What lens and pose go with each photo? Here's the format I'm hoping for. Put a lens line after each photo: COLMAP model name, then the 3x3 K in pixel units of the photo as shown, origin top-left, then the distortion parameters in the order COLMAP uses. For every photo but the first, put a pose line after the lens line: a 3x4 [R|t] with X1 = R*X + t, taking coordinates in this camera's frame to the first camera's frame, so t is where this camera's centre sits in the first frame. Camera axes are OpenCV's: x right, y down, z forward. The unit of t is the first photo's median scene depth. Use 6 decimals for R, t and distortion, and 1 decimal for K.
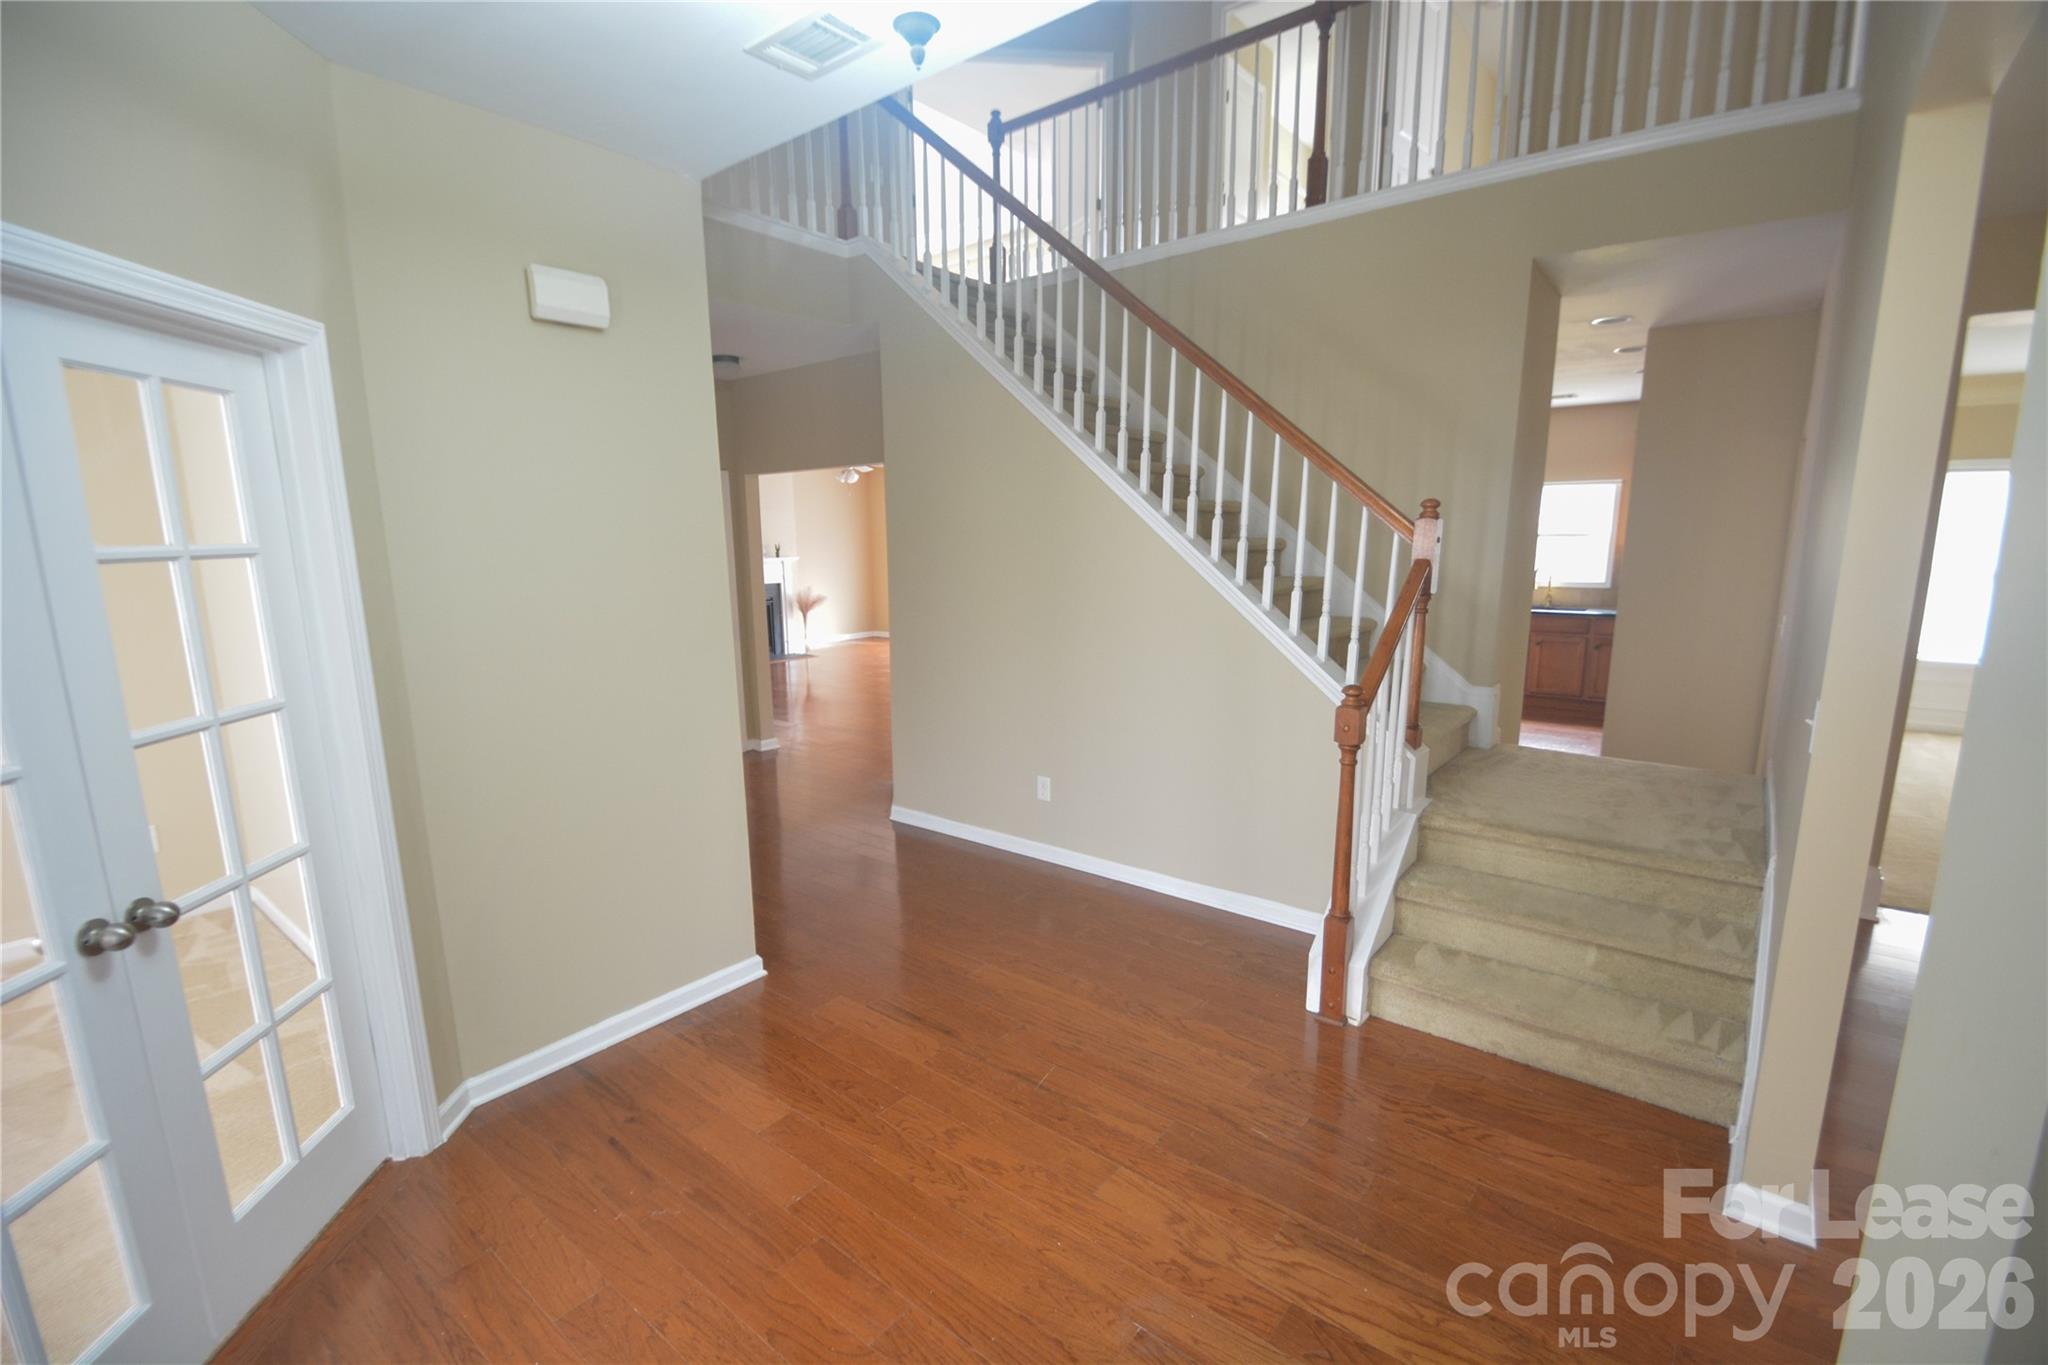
lens RADIAL K [[907.5, 0, 998.7], [0, 907.5, 709.5], [0, 0, 1]] dist [0.002582, -0.006607]
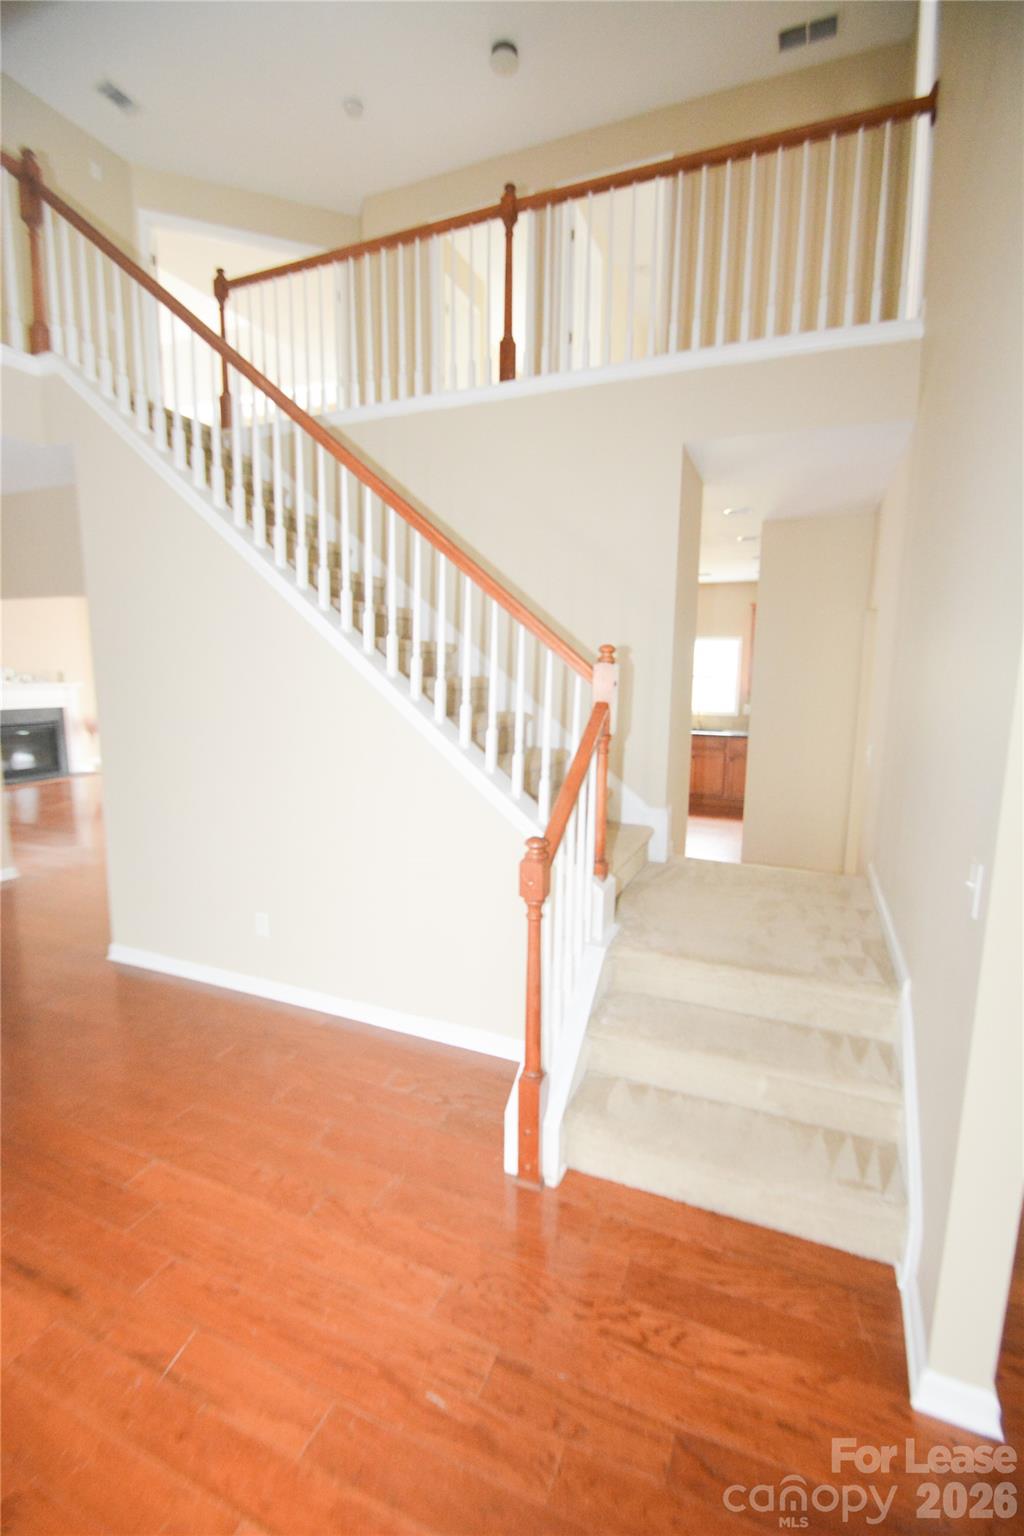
lens RADIAL K [[680.6, 0, 513.3], [0, 680.6, 774.3], [0, 0, 1]] dist [0.002582, -0.006607]
pose [[0.960159, -0.020914, 0.278671, 0.143338], [0.031084, 0.999000, -0.032125, -0.058081], [-0.277721, 0.039507, 0.959849, 0.268671]]
